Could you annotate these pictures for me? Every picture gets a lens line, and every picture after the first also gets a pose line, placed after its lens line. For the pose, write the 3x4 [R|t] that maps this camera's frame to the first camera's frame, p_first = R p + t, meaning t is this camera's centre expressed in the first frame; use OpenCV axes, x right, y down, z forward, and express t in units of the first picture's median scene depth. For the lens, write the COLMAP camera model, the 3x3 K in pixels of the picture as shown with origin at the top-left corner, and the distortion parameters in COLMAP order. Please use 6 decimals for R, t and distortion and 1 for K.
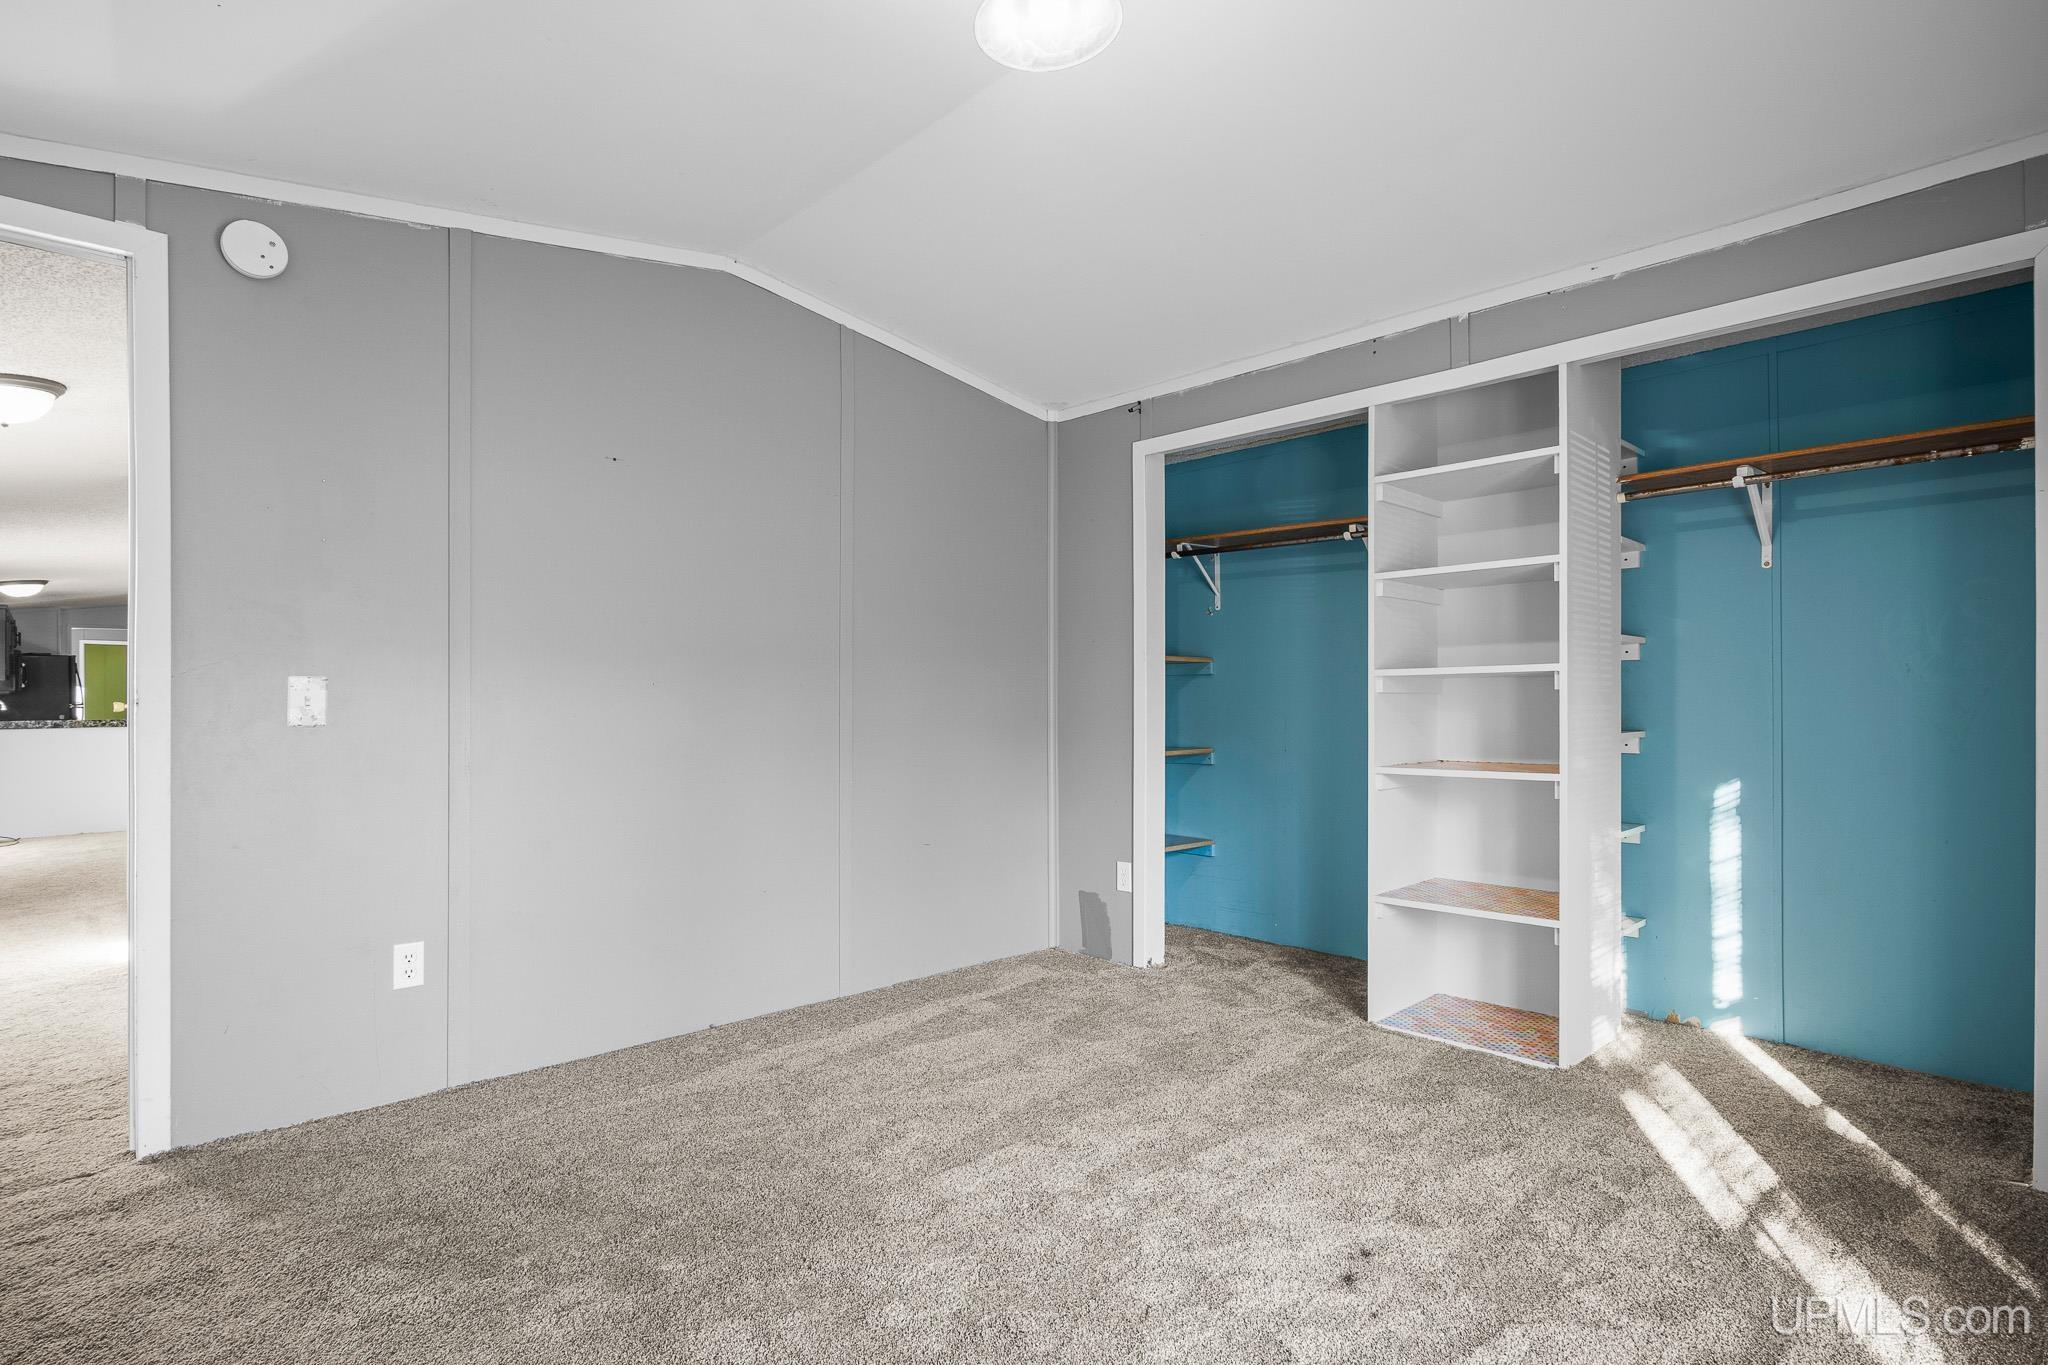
lens RADIAL K [[1033.0, 0, 1030.0], [0, 1033.0, 696.4], [0, 0, 1]] dist [-0.004866, 0.003025]
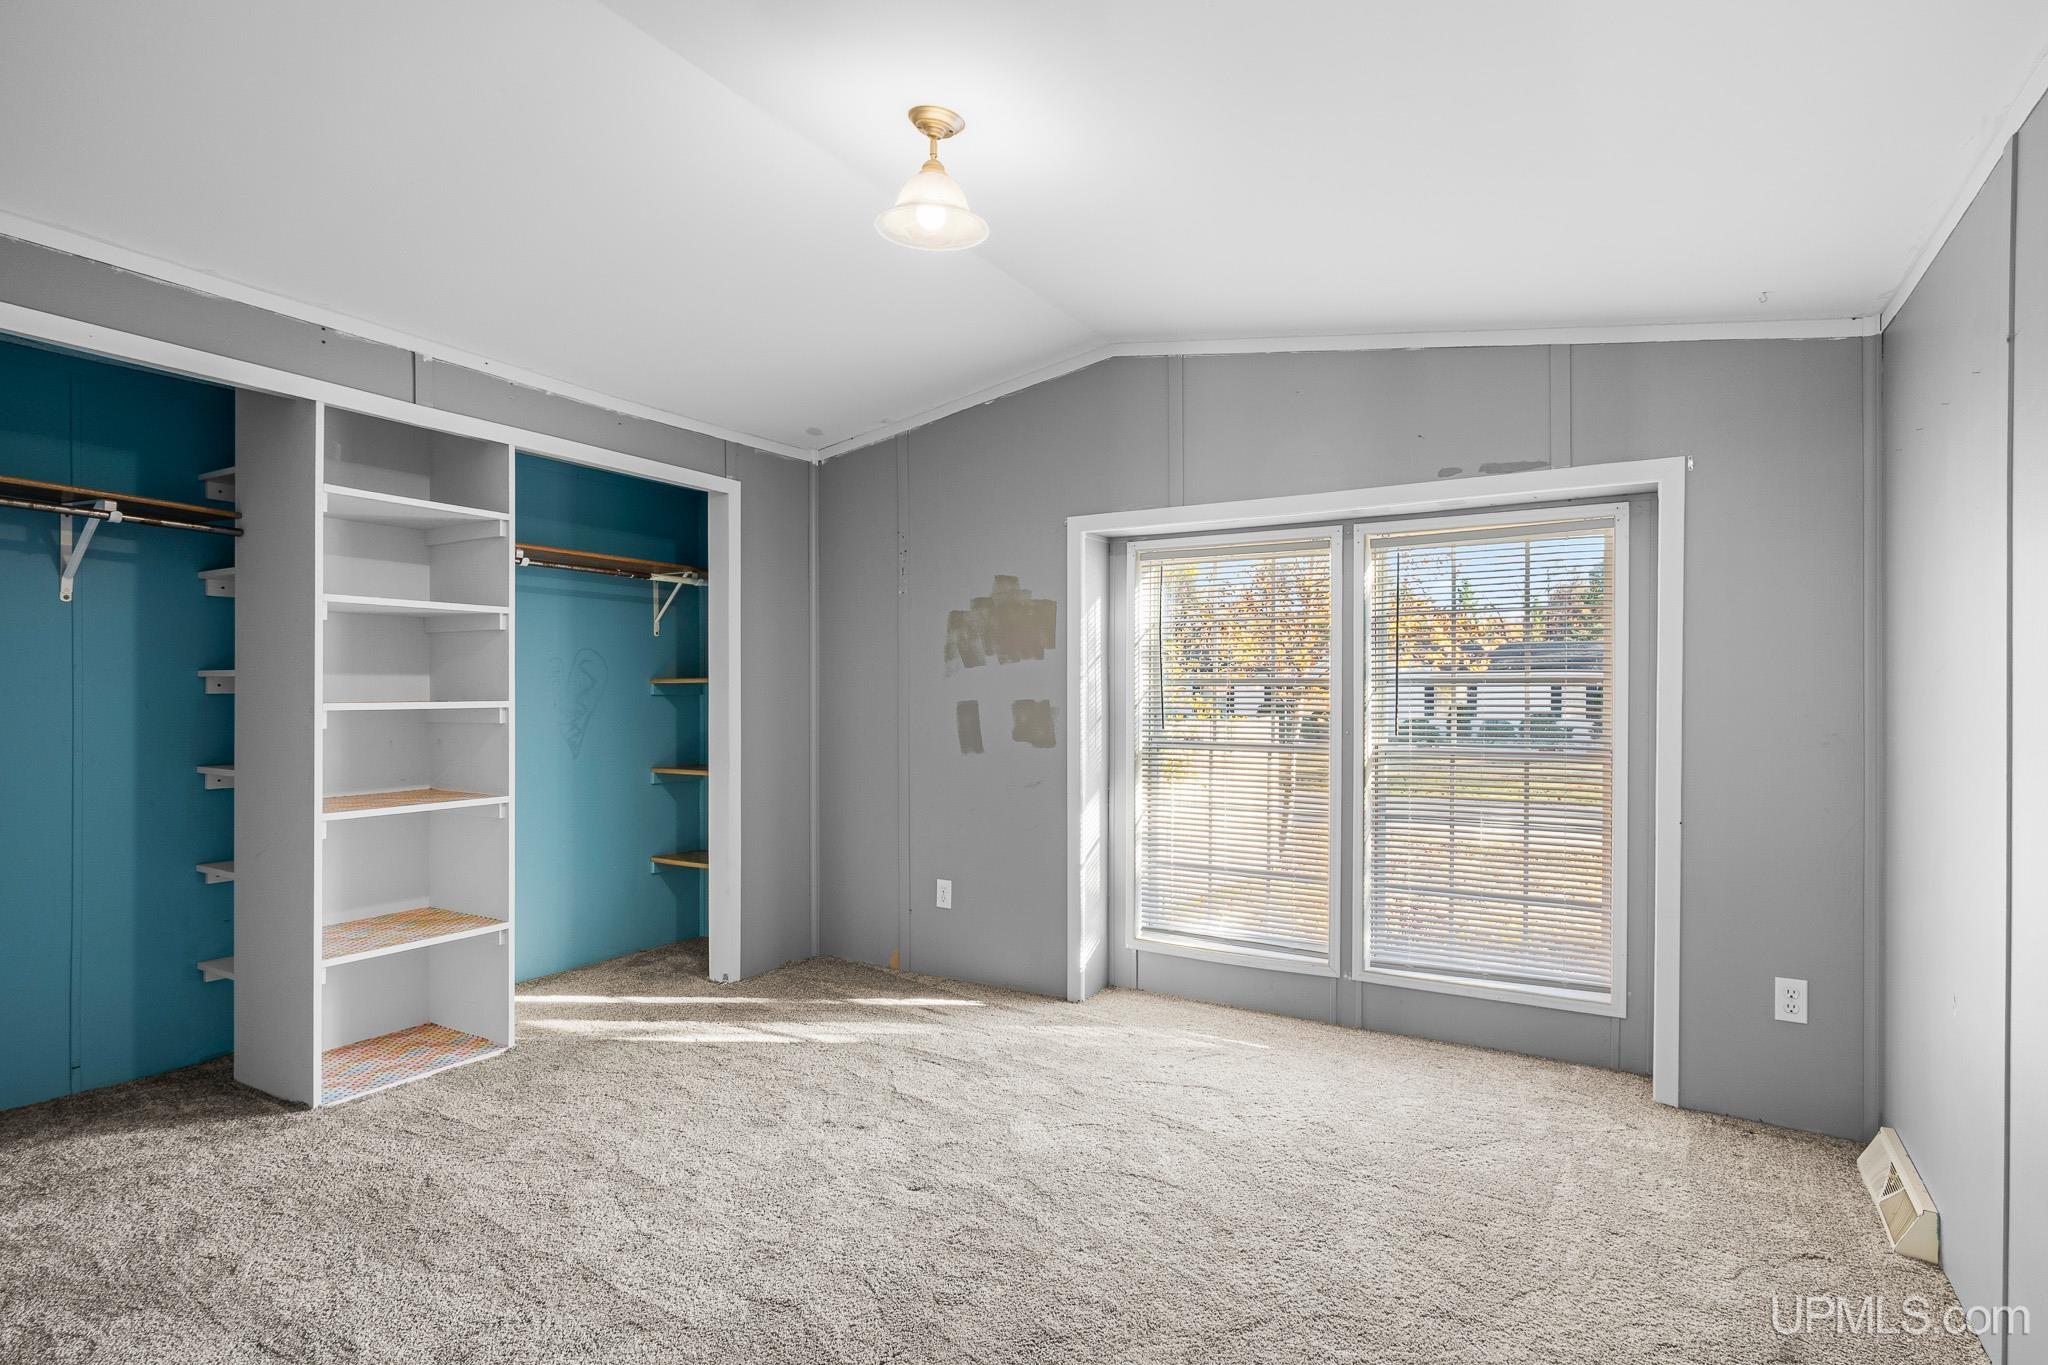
lens RADIAL K [[1033.0, 0, 1026.0], [0, 1033.0, 691.0], [0, 0, 1]] dist [-0.004866, 0.003025]
pose [[-0.271289, 0.008307, 0.962462, -0.765790], [-0.003985, 0.999944, -0.009754, -0.034010], [-0.962490, -0.006481, -0.271241, 0.752782]]
